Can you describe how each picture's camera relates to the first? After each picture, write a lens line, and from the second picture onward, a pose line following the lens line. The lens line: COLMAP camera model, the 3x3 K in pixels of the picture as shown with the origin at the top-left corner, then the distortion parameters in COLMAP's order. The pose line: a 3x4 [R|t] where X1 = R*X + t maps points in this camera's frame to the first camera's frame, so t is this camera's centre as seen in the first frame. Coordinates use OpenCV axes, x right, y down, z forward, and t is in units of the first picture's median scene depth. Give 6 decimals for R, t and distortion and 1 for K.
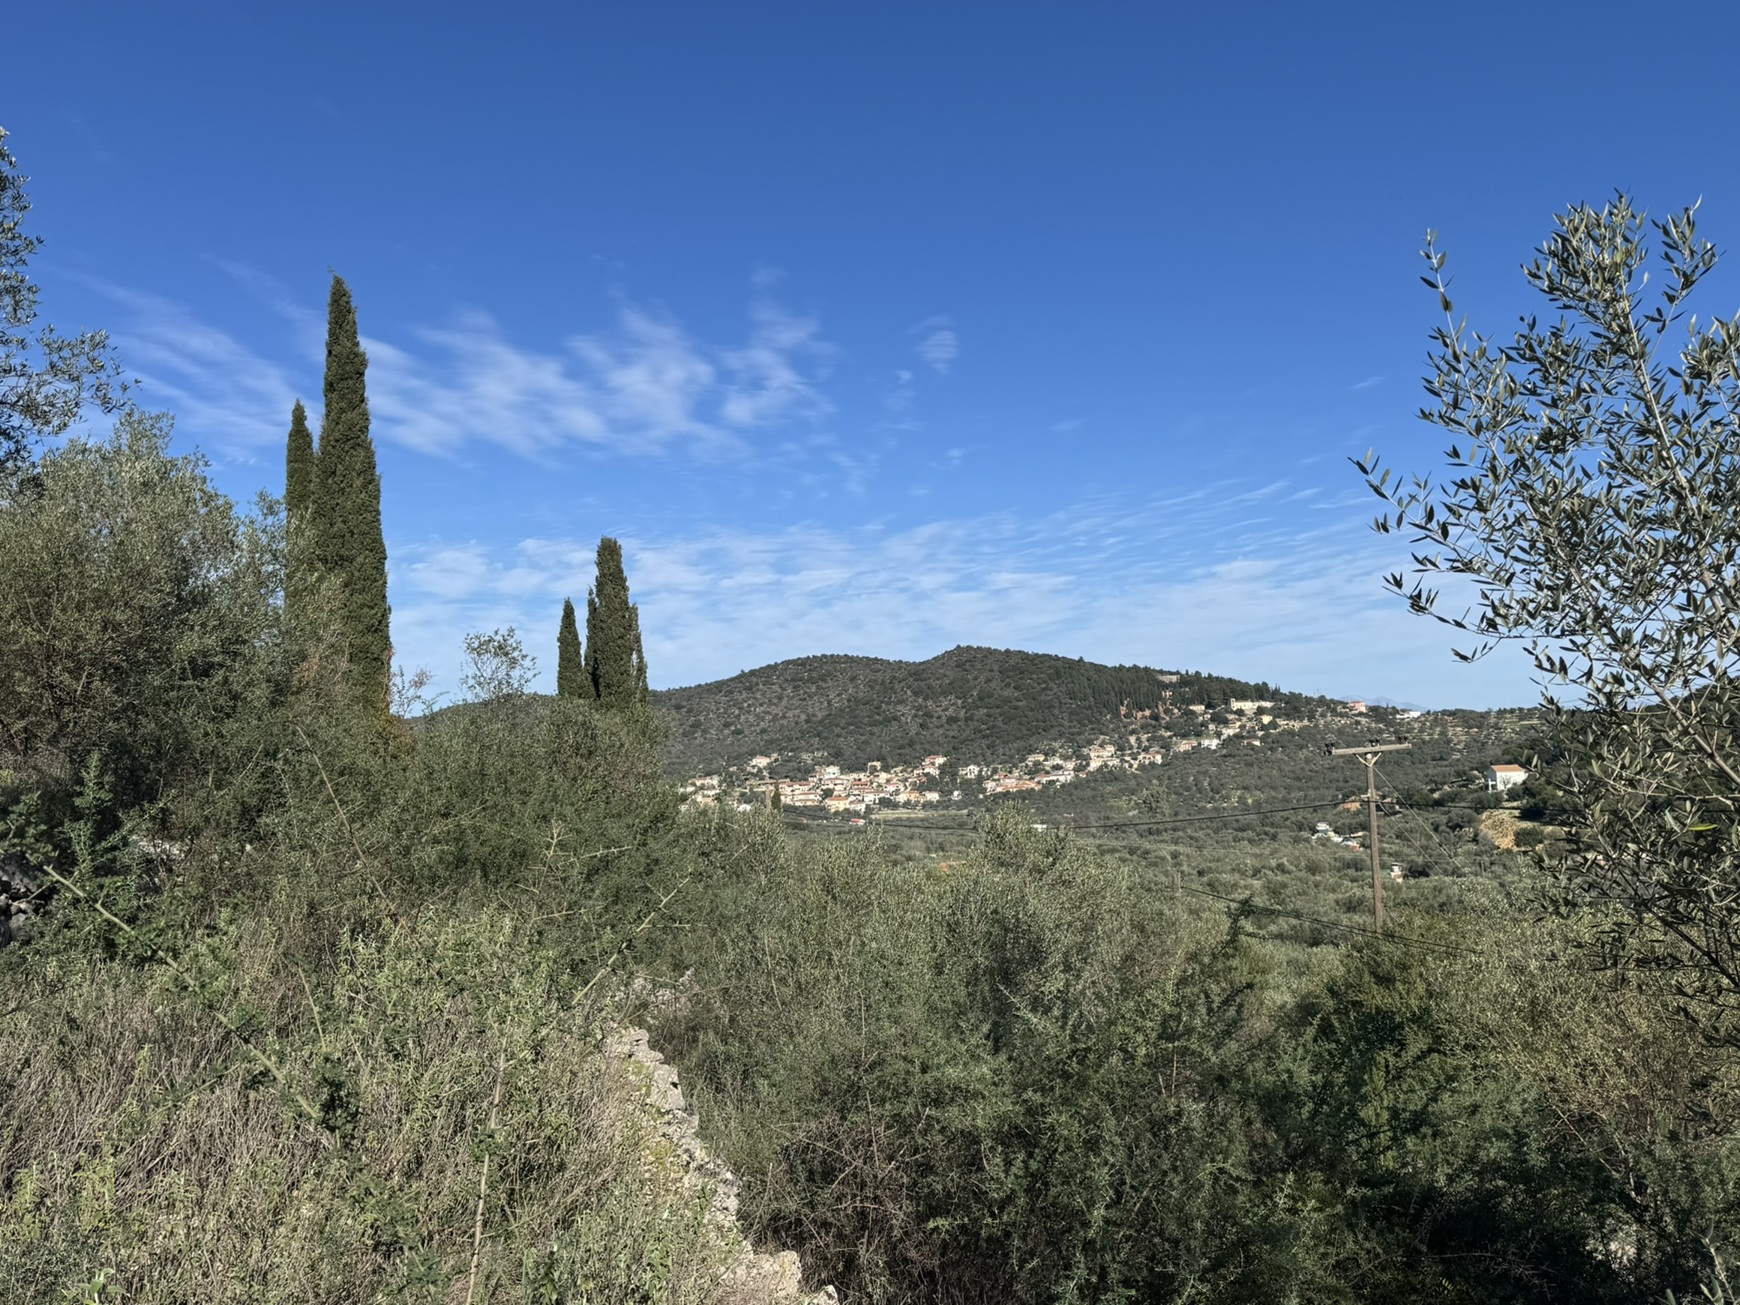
lens RADIAL K [[1376.2, 0, 861.9], [0, 1376.2, 654.7], [0, 0, 1]] dist [0.084208, -0.107557]
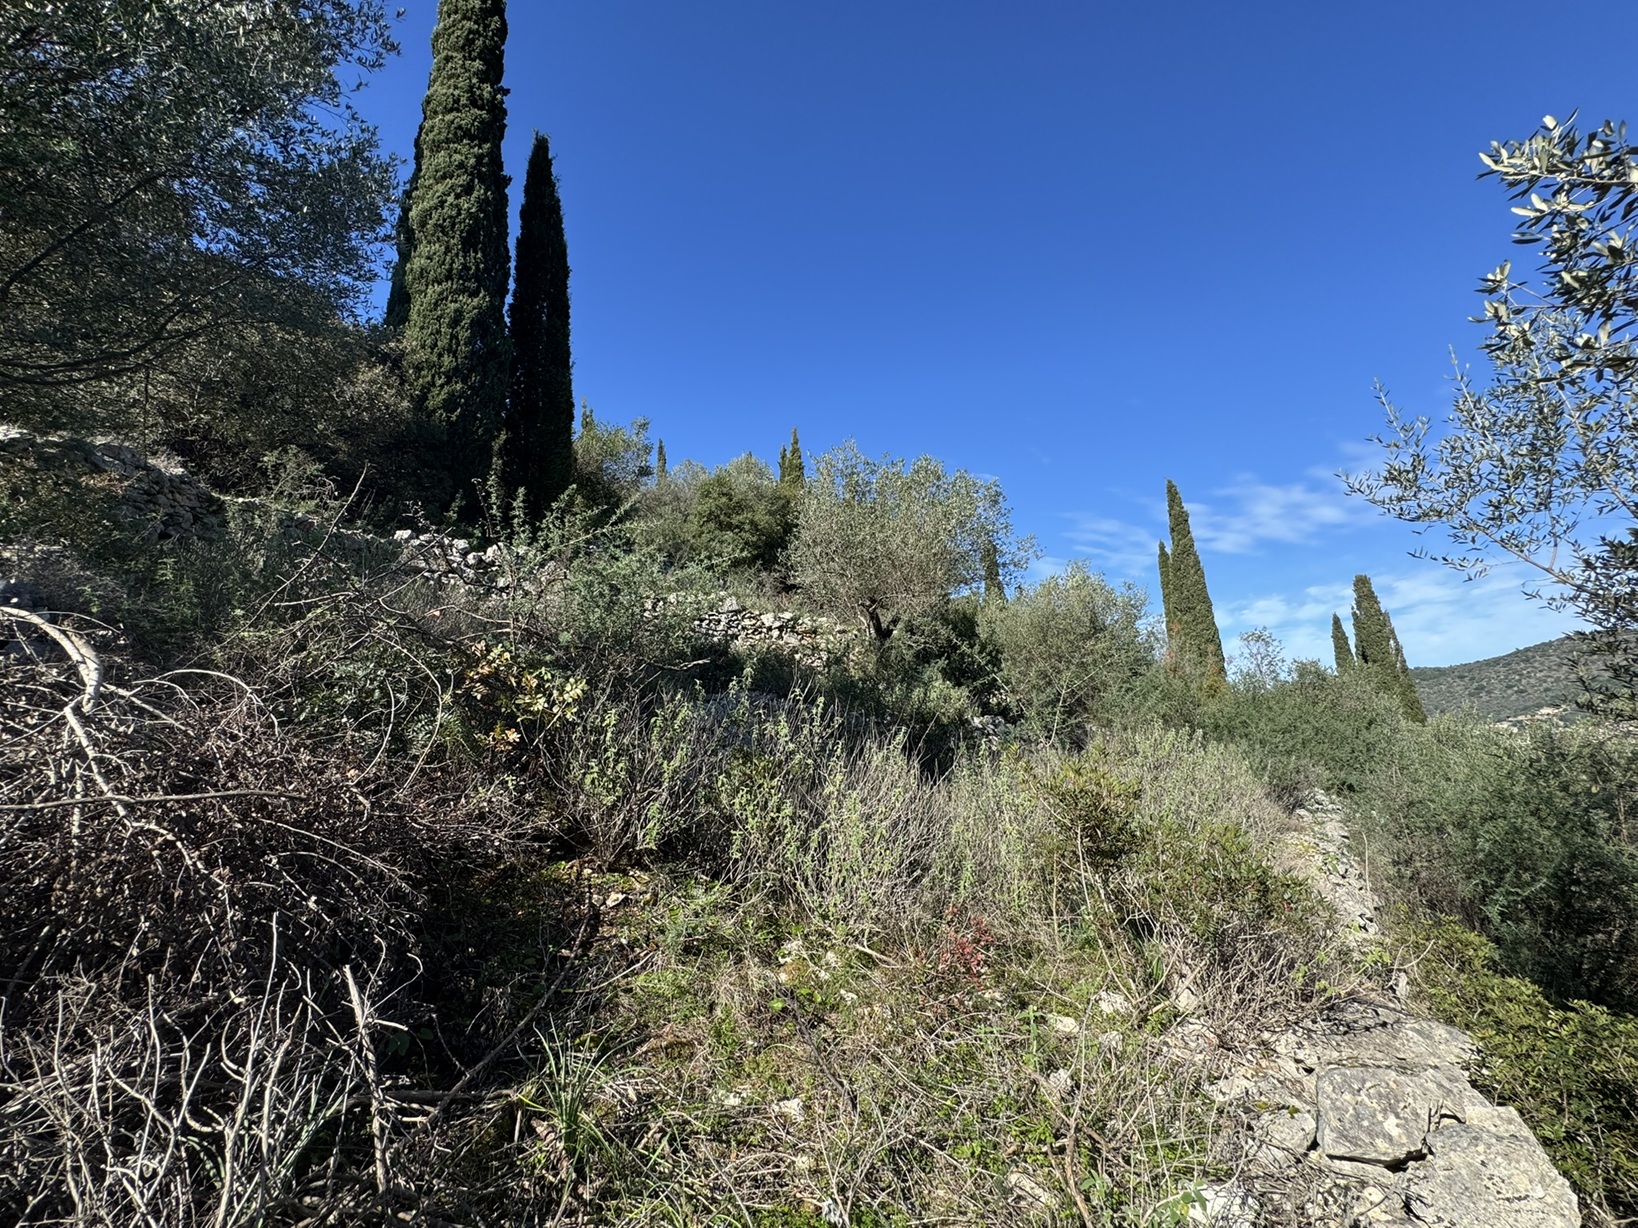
lens RADIAL K [[652.2, 0, 813.3], [0, 652.2, 617.0], [0, 0, 1]] dist [-0.002891, 0.000691]
pose [[0.605249, -0.143451, -0.783004, 0.155925], [0.079368, 0.989602, -0.119950, 0.049543], [0.792070, 0.010454, 0.610341, -0.138640]]
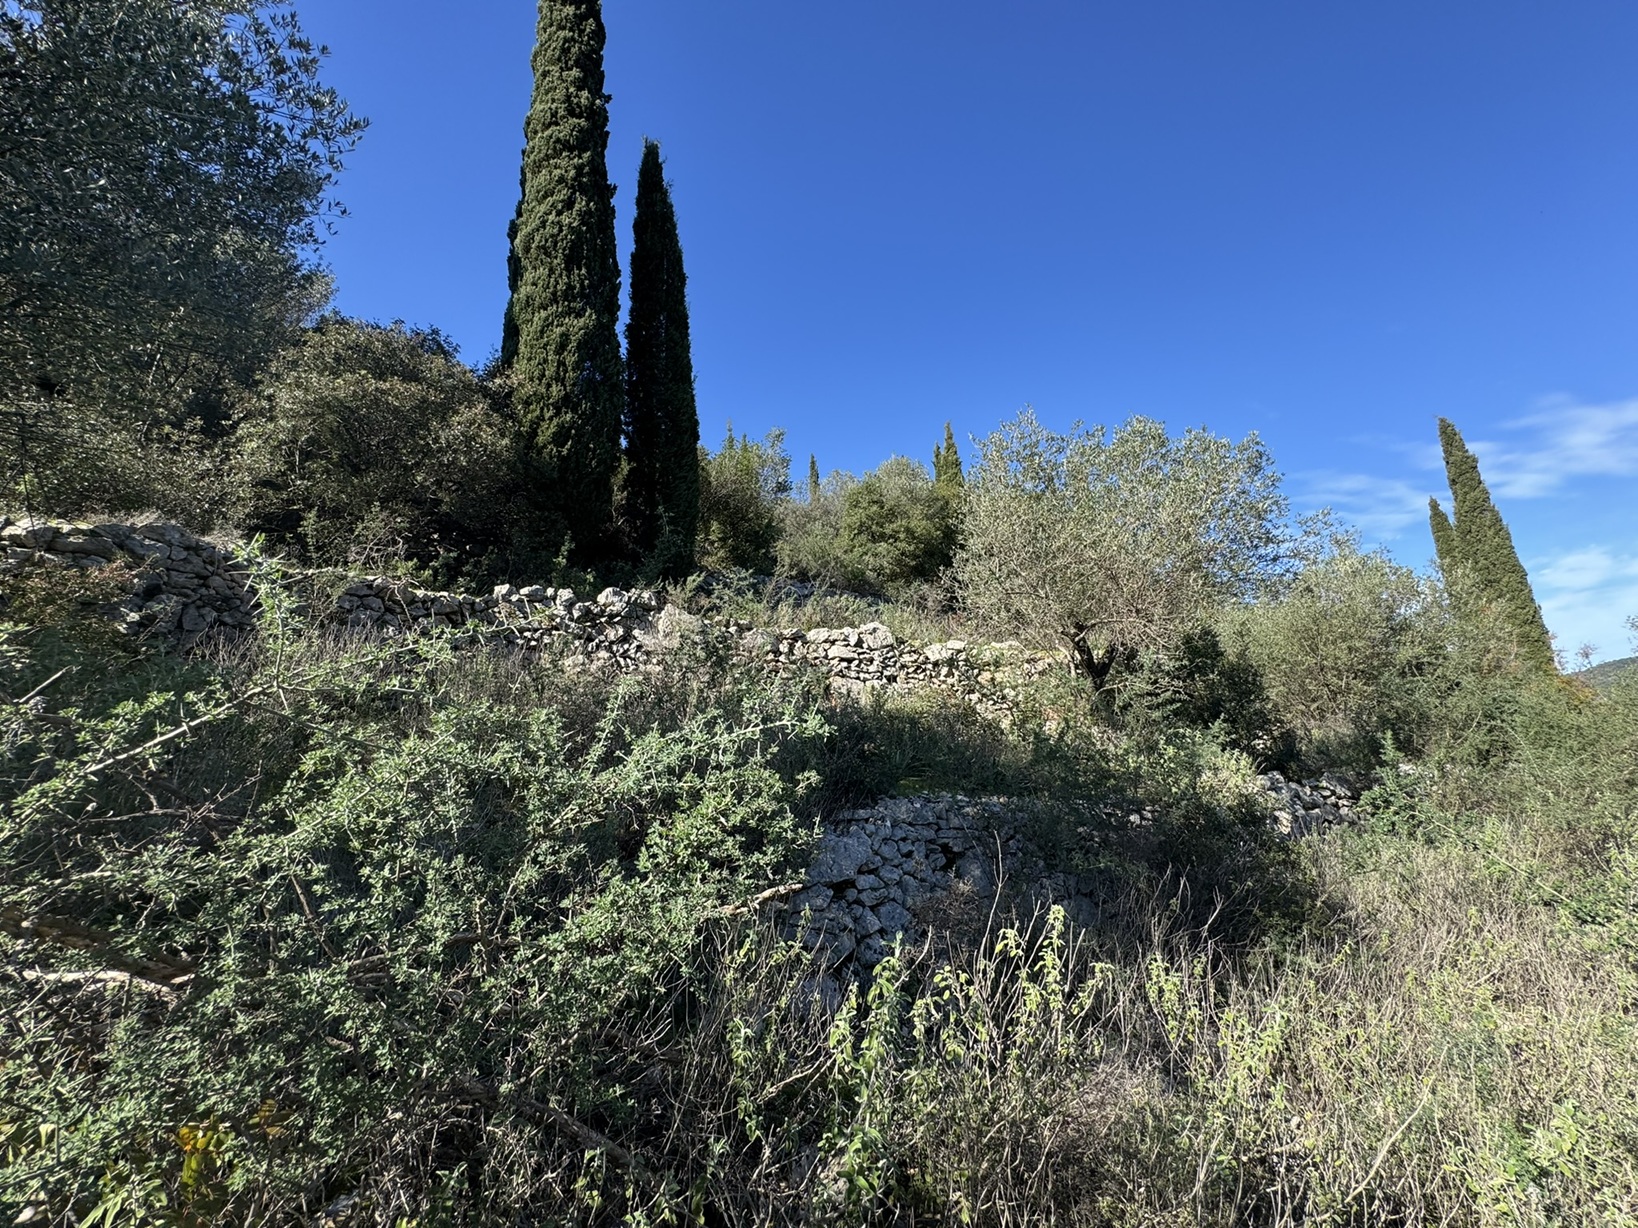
lens RADIAL K [[652.2, 0, 820.2], [0, 652.2, 619.9], [0, 0, 1]] dist [-0.002891, 0.000691]
pose [[0.389002, -0.183283, -0.902821, -0.020764], [0.117780, 0.981861, -0.148581, -0.017518], [0.913677, -0.048535, 0.403533, -0.011658]]
